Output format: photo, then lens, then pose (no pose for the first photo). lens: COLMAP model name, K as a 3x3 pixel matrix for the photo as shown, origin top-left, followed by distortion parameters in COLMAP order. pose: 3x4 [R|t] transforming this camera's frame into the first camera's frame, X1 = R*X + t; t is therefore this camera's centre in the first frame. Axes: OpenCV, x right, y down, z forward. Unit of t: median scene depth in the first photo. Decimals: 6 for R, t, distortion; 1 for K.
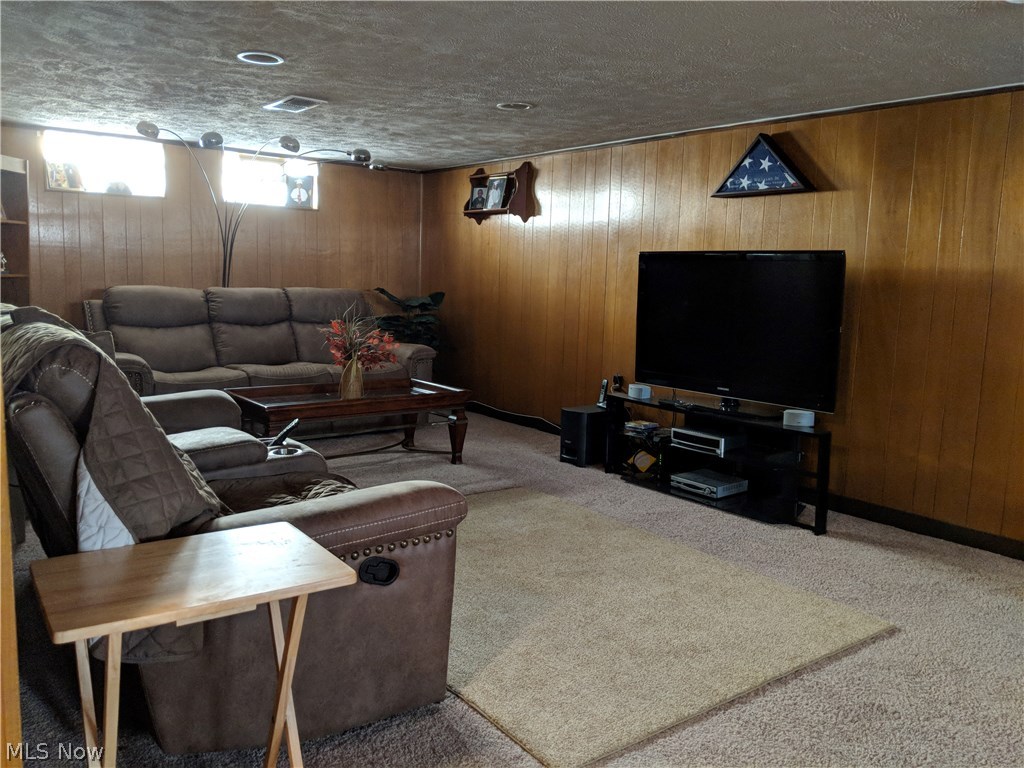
lens RADIAL K [[818.1, 0, 507.2], [0, 818.1, 379.9], [0, 0, 1]] dist [0.082935, -0.186419]
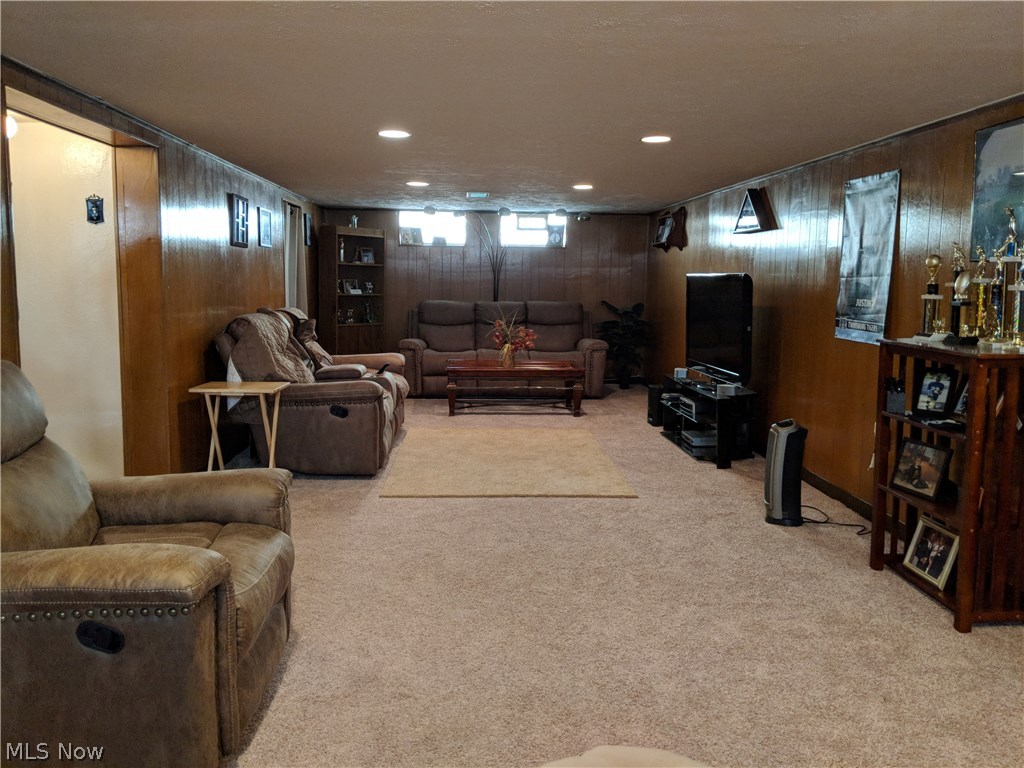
lens RADIAL K [[818.1, 0, 507.2], [0, 818.1, 379.9], [0, 0, 1]] dist [0.082935, -0.186419]
pose [[0.823841, 0.051444, -0.564481, 0.569500], [-0.061008, 0.998135, 0.001927, 0.032981], [0.563528, 0.032850, 0.825444, -0.269693]]
